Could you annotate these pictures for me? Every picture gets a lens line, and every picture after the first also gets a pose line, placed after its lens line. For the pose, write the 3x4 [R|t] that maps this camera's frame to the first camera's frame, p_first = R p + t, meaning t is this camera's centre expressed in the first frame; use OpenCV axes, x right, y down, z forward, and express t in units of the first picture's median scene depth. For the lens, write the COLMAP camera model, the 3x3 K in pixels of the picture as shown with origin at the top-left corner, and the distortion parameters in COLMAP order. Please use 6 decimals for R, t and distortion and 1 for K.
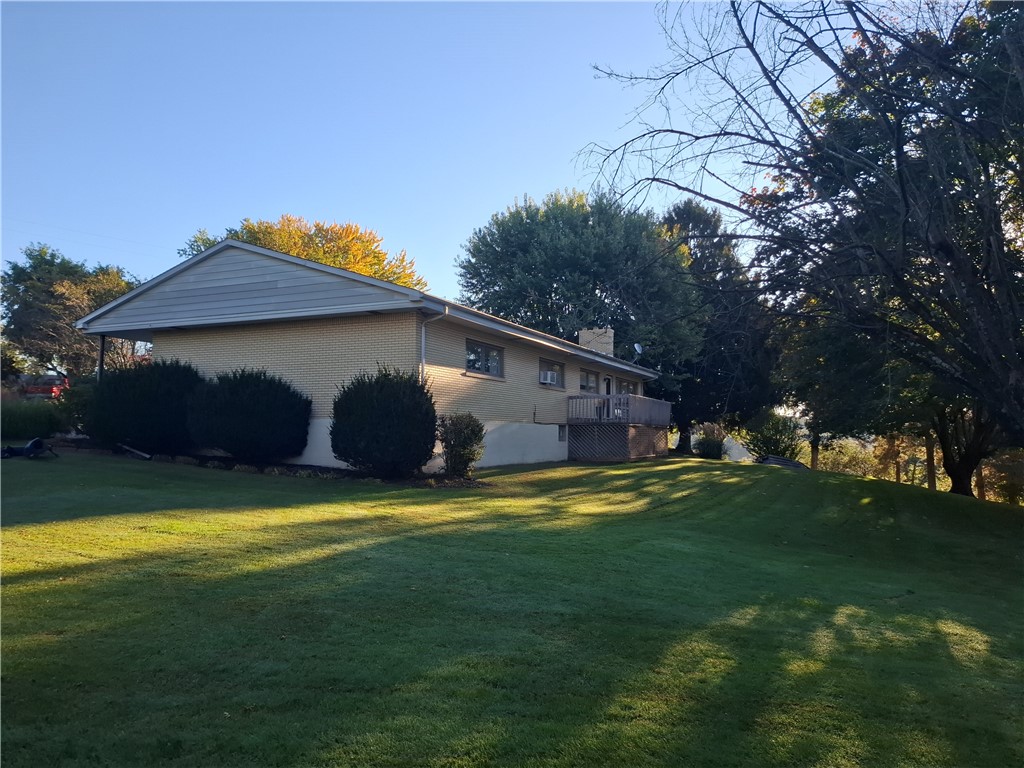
lens RADIAL K [[698.9, 0, 512.0], [0, 698.9, 384.0], [0, 0, 1]] dist [-0.001056, -0.000073]
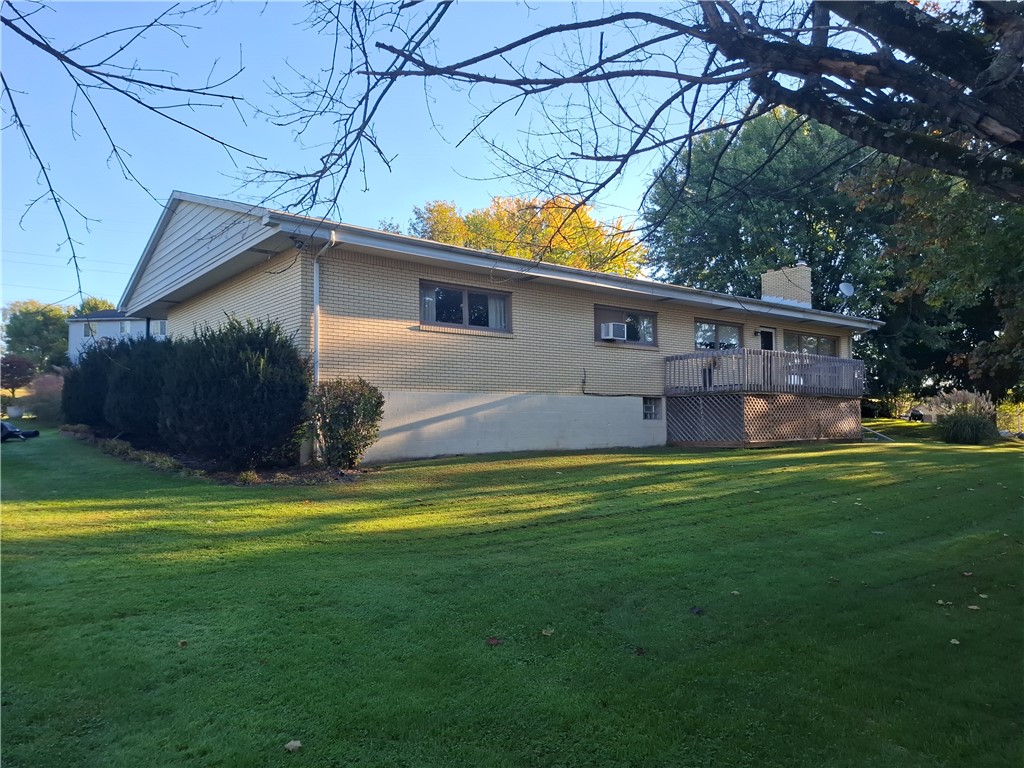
lens RADIAL K [[680.3, 0, 512.0], [0, 680.3, 384.0], [0, 0, 1]] dist [0.041430, 0.000421]
pose [[0.900251, -0.034542, -0.433999, 0.251142], [0.044914, 0.998897, 0.013664, 0.029585], [0.433049, -0.031793, 0.900810, 0.312435]]
